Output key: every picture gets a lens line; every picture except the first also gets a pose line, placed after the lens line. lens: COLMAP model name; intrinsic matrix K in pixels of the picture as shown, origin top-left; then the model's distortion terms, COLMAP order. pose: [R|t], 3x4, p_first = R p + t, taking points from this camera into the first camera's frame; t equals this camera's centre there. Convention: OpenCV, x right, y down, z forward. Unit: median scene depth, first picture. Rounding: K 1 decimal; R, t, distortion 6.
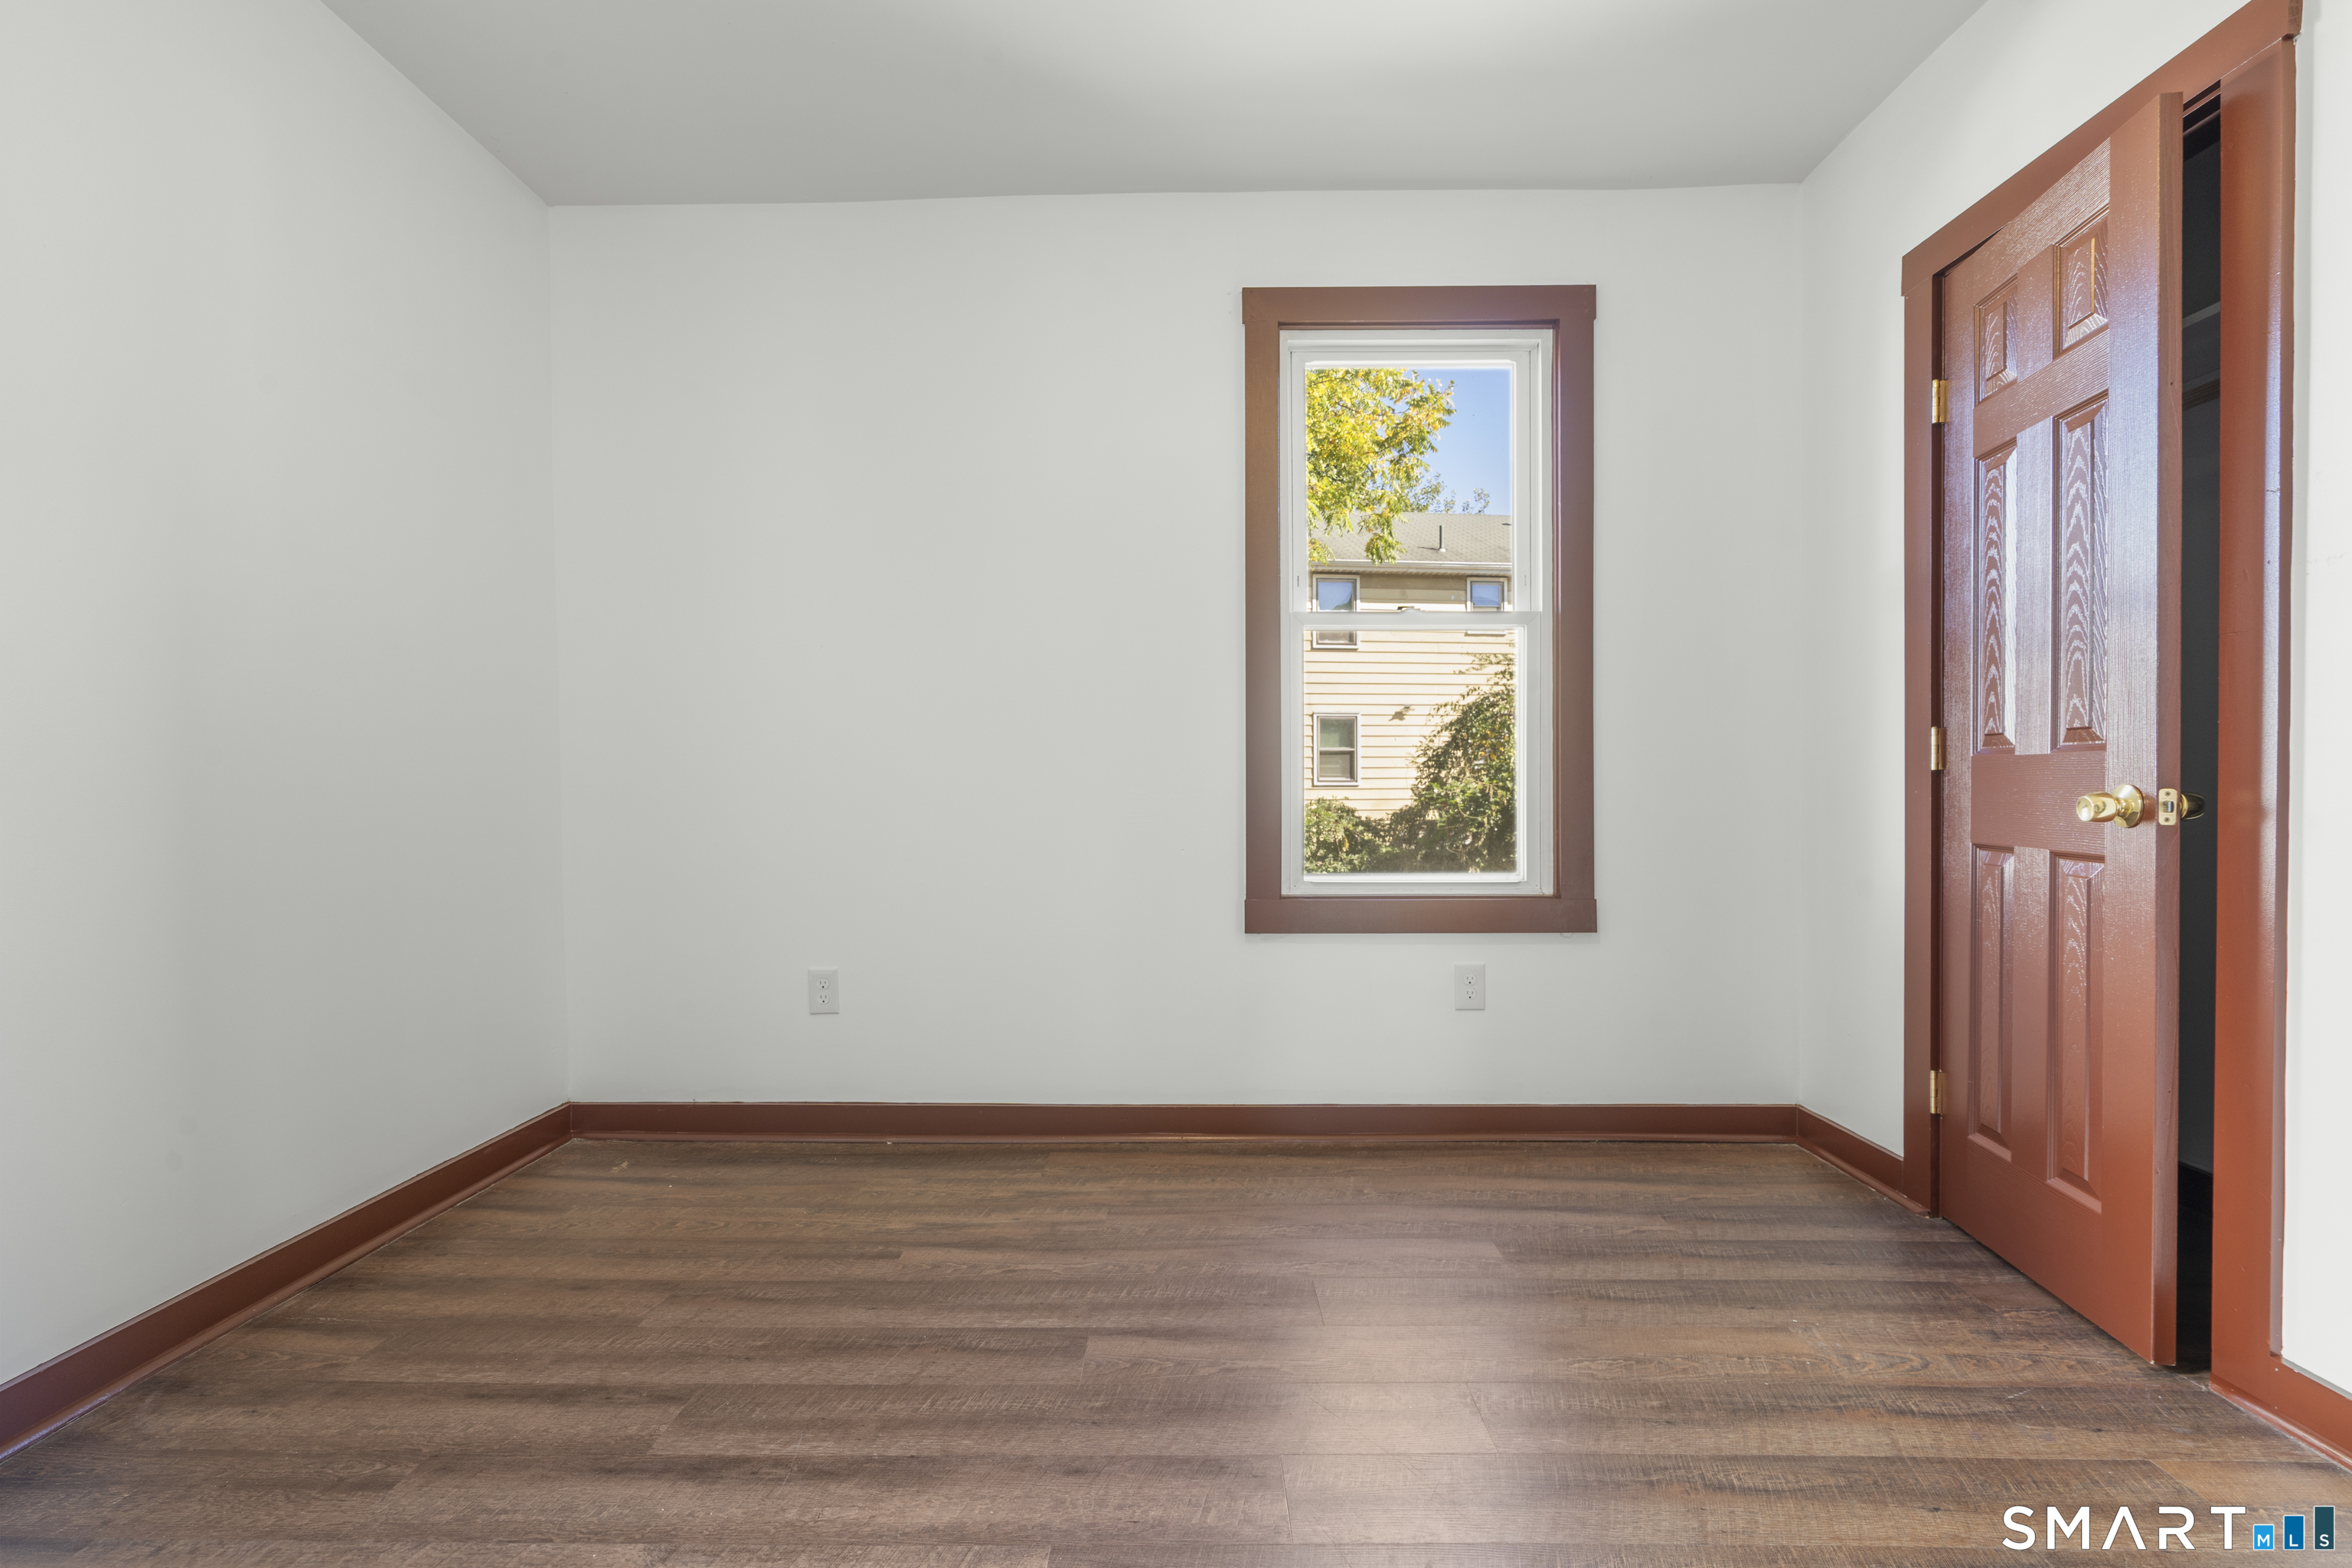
lens RADIAL K [[1052.7, 0, 1167.1], [0, 1052.7, 800.2], [0, 0, 1]] dist [-0.007888, 0.003389]
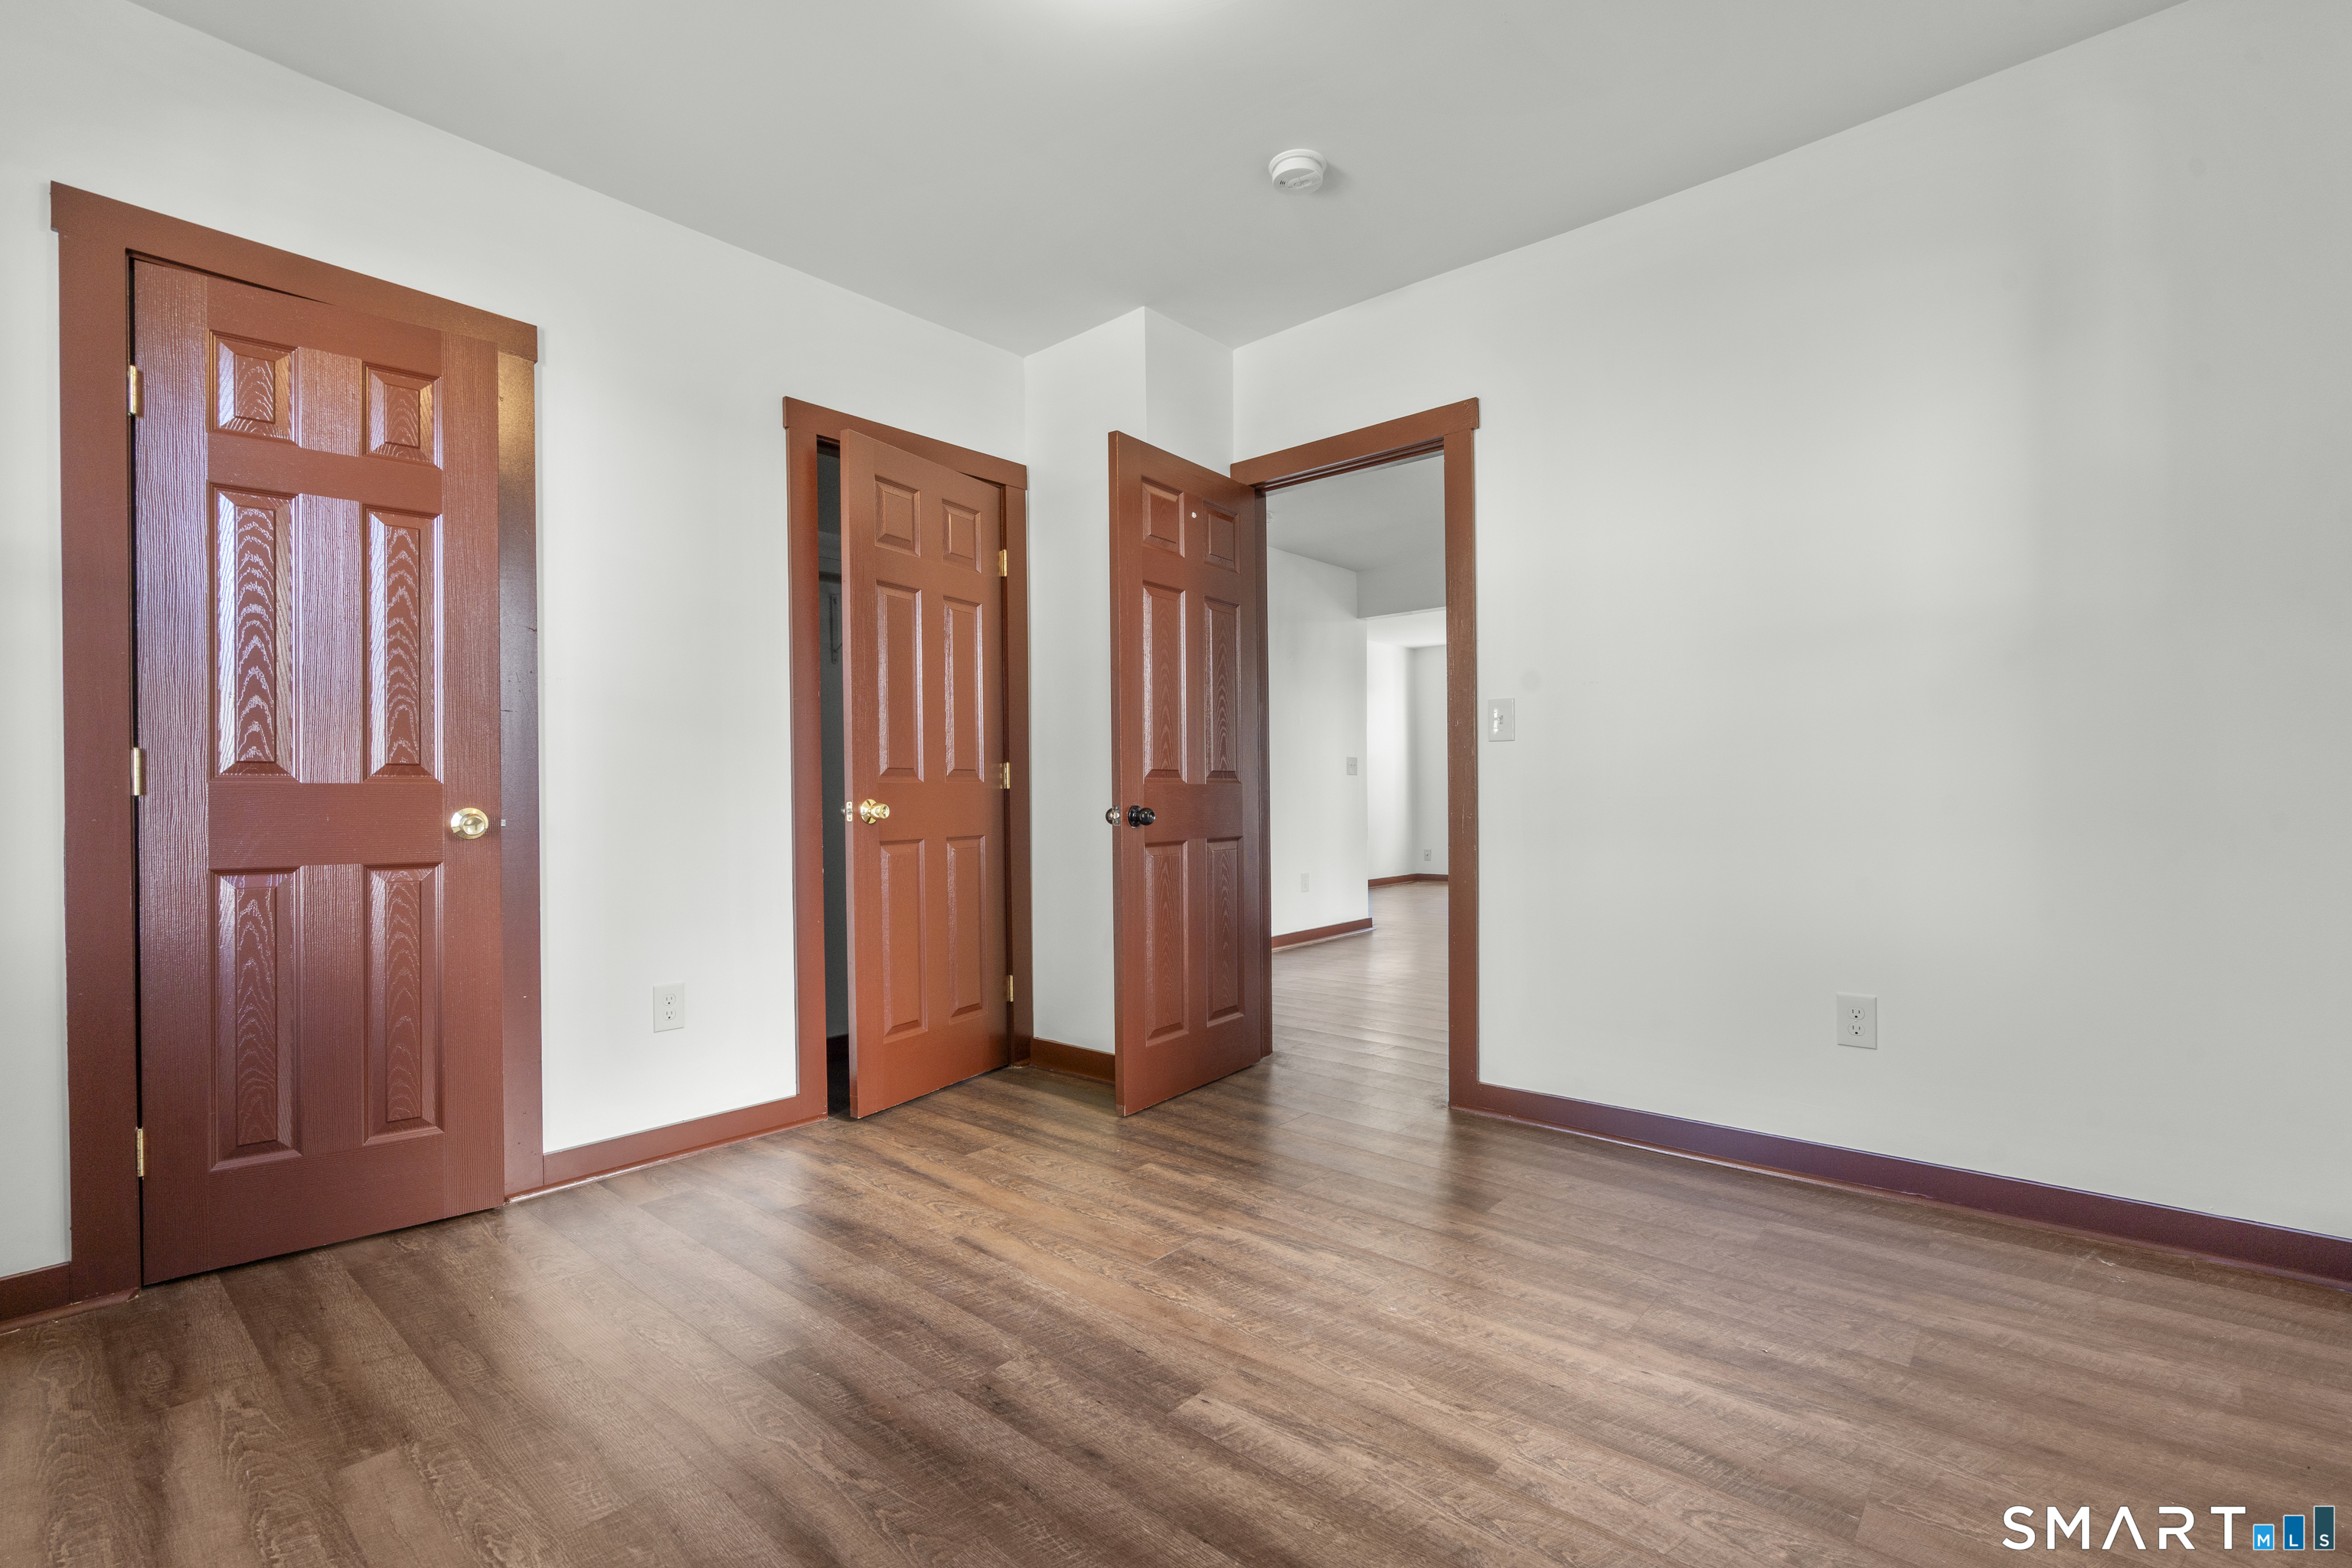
lens RADIAL K [[1052.7, 0, 1167.1], [0, 1052.7, 800.2], [0, 0, 1]] dist [-0.007888, 0.003389]
pose [[-0.762046, 0.012822, 0.647396, -0.719610], [0.022675, 0.999719, 0.006890, -0.013860], [-0.647126, 0.019930, -0.762122, 1.508891]]
